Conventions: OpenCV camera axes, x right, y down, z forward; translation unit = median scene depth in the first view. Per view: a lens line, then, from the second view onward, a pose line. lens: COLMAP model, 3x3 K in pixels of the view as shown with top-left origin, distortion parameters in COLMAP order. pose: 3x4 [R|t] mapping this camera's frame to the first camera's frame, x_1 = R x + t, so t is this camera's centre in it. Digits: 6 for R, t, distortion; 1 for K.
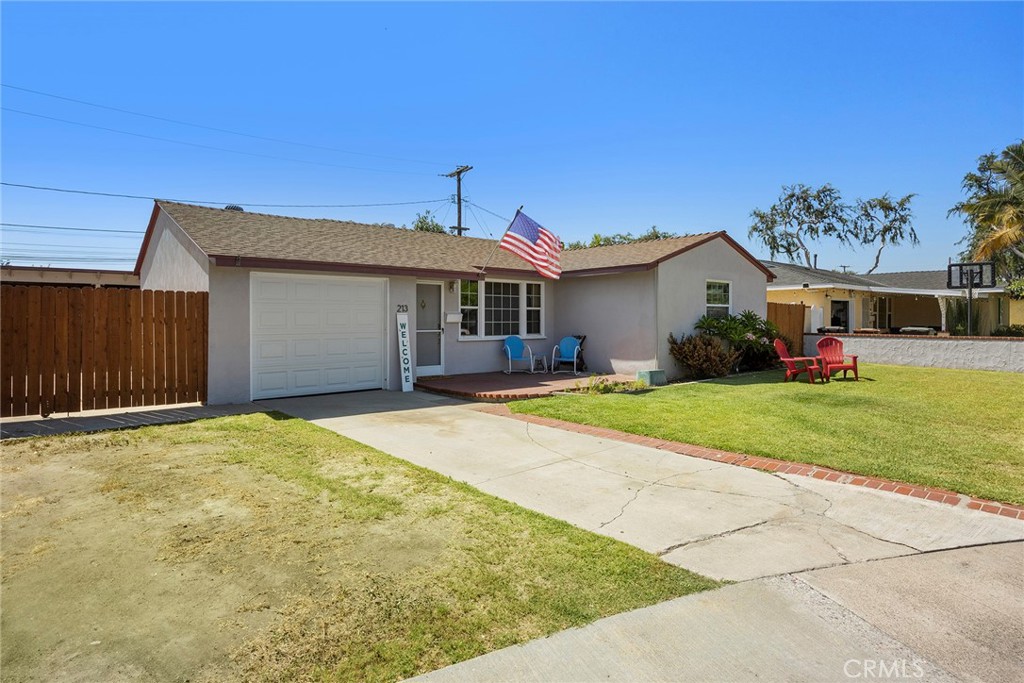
lens RADIAL K [[556.1, 0, 512.0], [0, 556.1, 336.8], [0, 0, 1]] dist [0.002748, 0.000524]
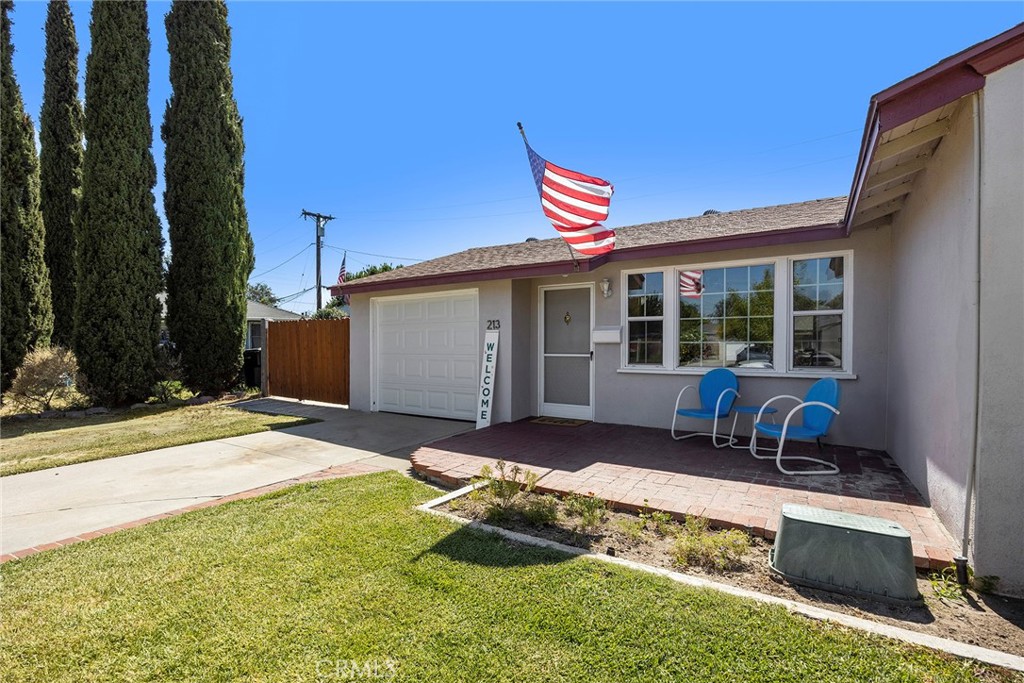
lens RADIAL K [[489.9, 0, 495.3], [0, 489.9, 342.9], [0, 0, 1]] dist [-0.003259, -0.000472]
pose [[0.243939, -0.008187, -0.969756, 0.415140], [-0.031533, 0.999369, -0.016369, -0.012237], [0.969278, 0.034572, 0.243527, 0.728372]]
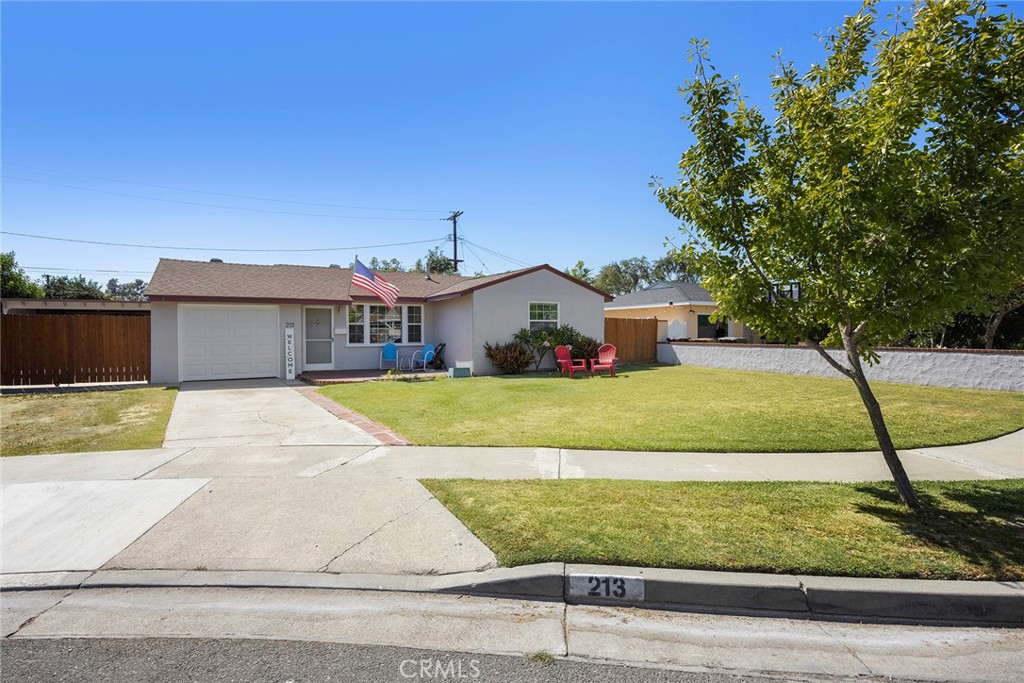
lens RADIAL K [[489.9, 0, 495.3], [0, 489.9, 342.9], [0, 0, 1]] dist [-0.003259, -0.000472]
pose [[0.980549, -0.000056, -0.196276, 0.538911], [-0.002180, 0.999935, -0.011176, 0.010331], [0.196264, 0.011387, 0.980485, -0.177730]]
